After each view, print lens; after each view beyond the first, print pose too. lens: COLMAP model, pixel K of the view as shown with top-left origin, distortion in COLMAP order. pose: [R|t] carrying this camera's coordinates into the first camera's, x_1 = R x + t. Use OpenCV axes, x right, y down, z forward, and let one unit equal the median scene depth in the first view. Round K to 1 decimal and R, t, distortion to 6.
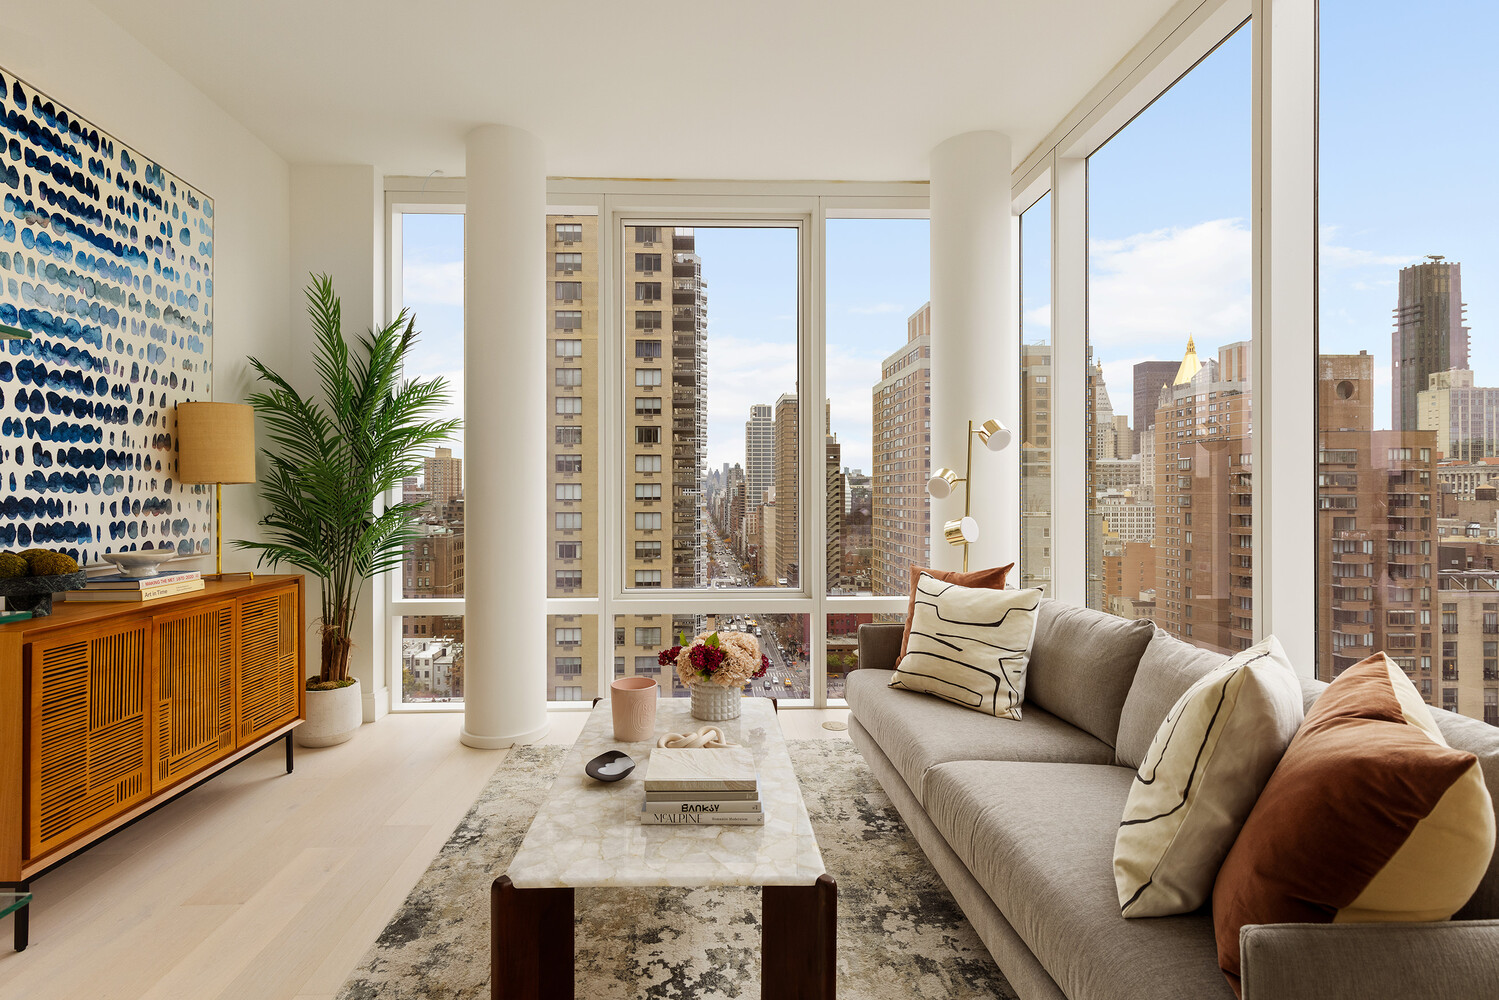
lens RADIAL K [[664.1, 0, 748.3], [0, 664.1, 496.8], [0, 0, 1]] dist [0.000399, 0.000103]
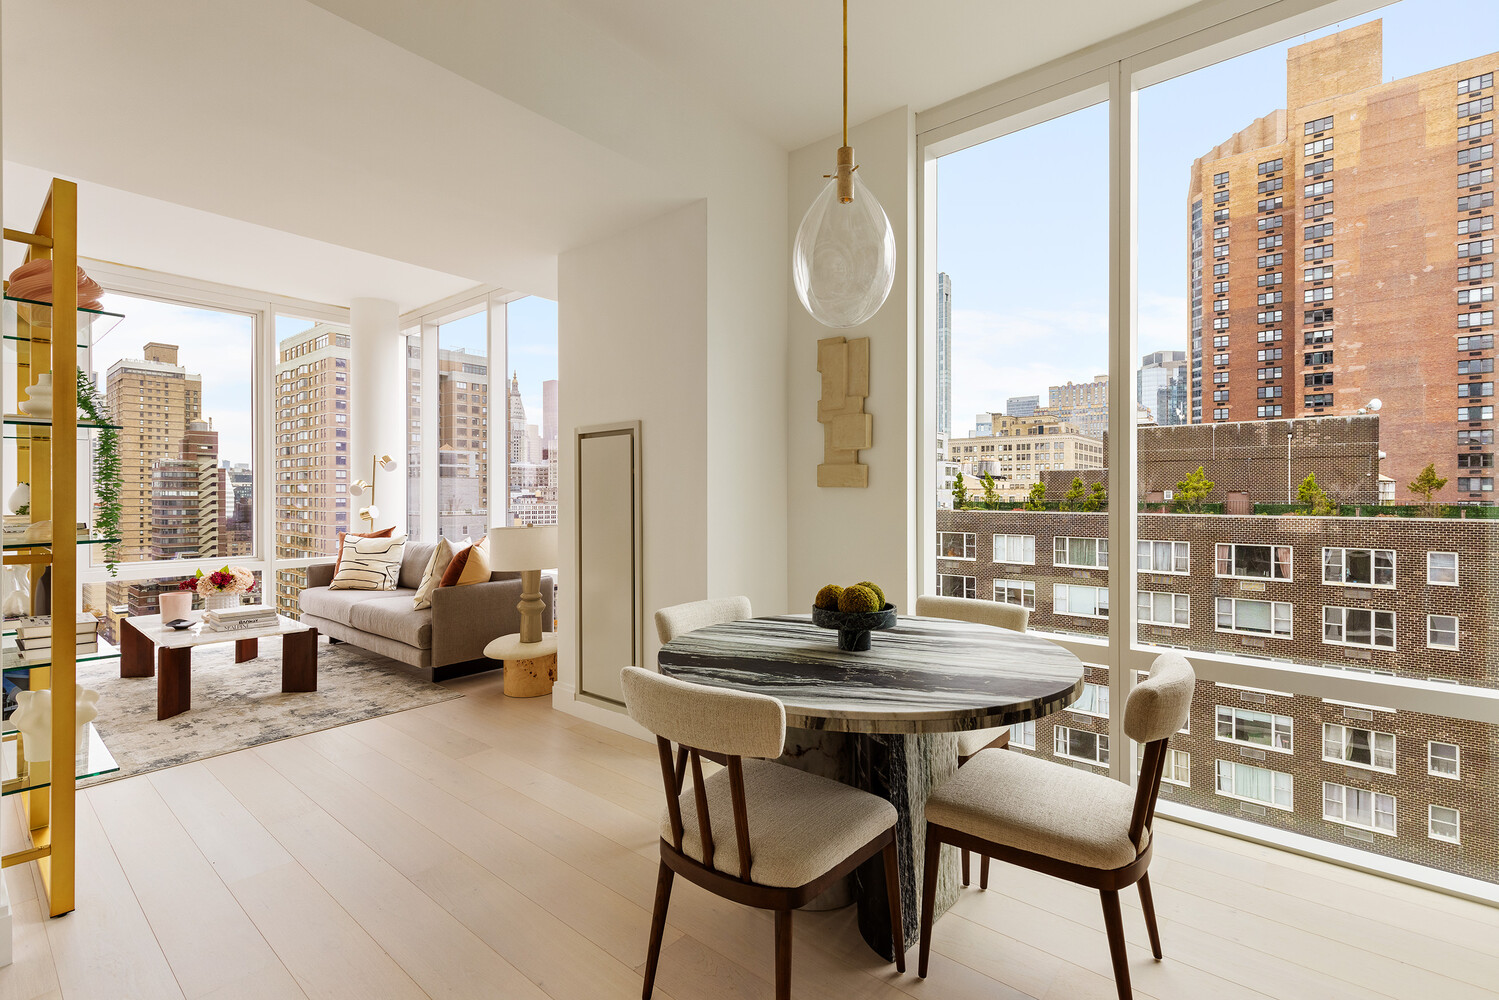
lens RADIAL K [[664.1, 0, 748.3], [0, 664.1, 496.8], [0, 0, 1]] dist [0.000399, 0.000103]
pose [[0.684957, 0.000651, 0.728583, -0.294895], [-0.000644, 1.000000, -0.000288, 0.004329], [-0.728583, -0.000272, 0.684958, -1.002534]]
